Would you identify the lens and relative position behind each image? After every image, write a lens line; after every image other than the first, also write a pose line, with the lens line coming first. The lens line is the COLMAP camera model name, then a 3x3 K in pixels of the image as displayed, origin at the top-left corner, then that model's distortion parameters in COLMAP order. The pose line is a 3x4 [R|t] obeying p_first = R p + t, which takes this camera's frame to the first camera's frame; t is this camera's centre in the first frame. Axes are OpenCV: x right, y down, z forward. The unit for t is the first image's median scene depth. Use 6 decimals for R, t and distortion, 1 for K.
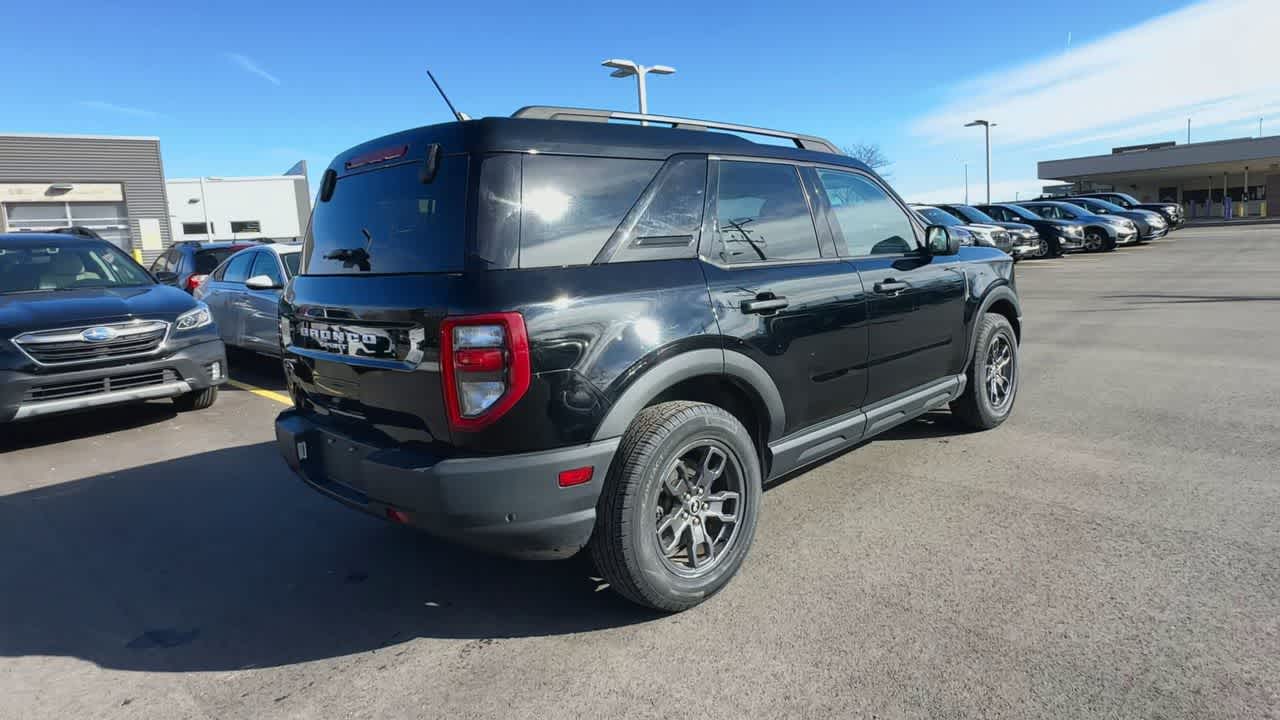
lens RADIAL K [[770.0, 0, 732.4], [0, 770.0, 333.1], [0, 0, 1]] dist [-0.008835, 0.009535]
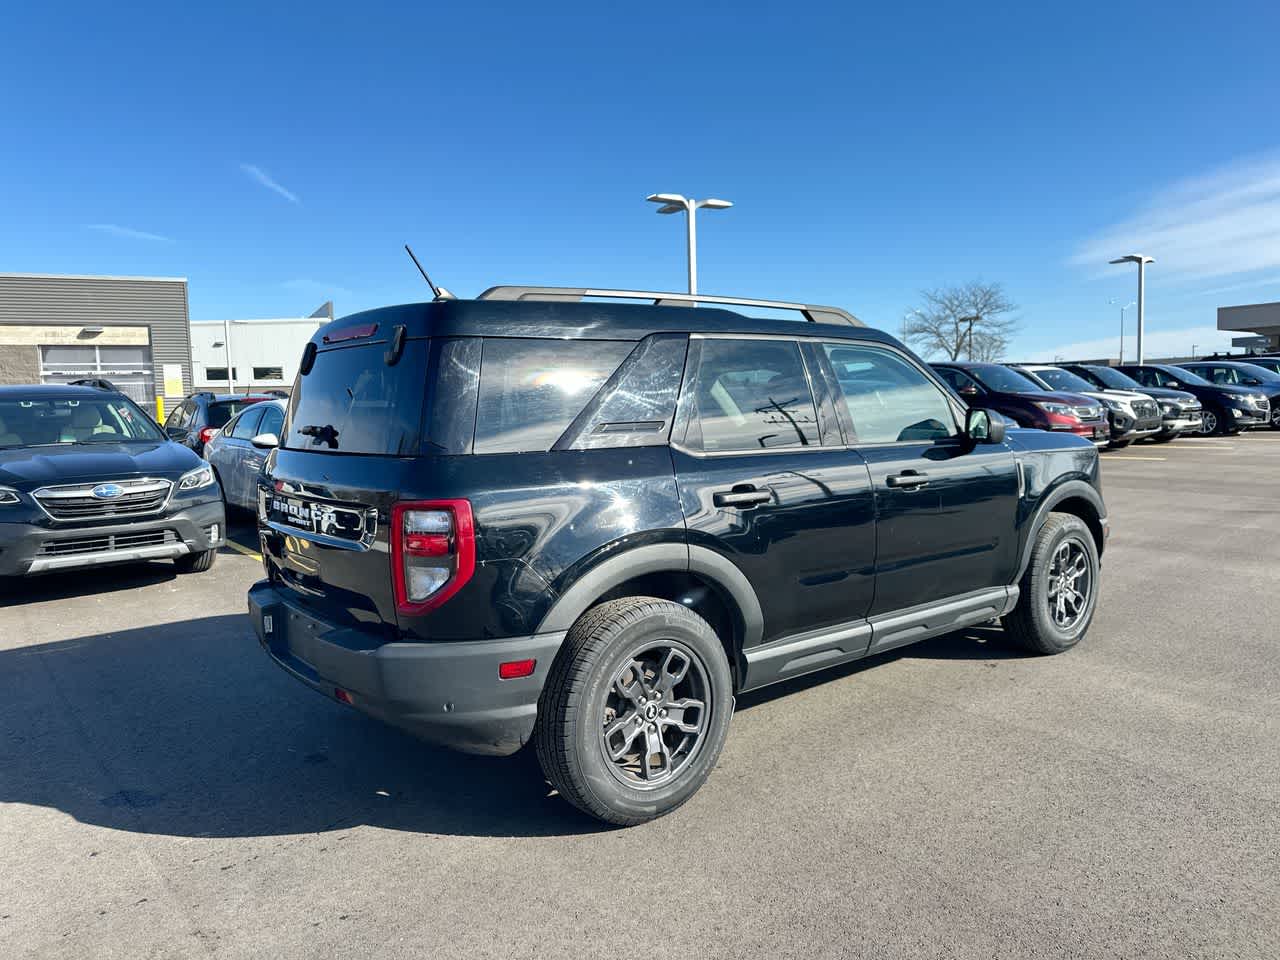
lens RADIAL K [[924.2, 0, 636.4], [0, 924.2, 480.0], [0, 0, 1]] dist [0.059691, -0.072923]
pose [[0.981833, 0.040153, -0.185452, 0.111187], [-0.045722, 0.998620, -0.025848, -0.021576], [0.184158, 0.033857, 0.982313, -0.095641]]
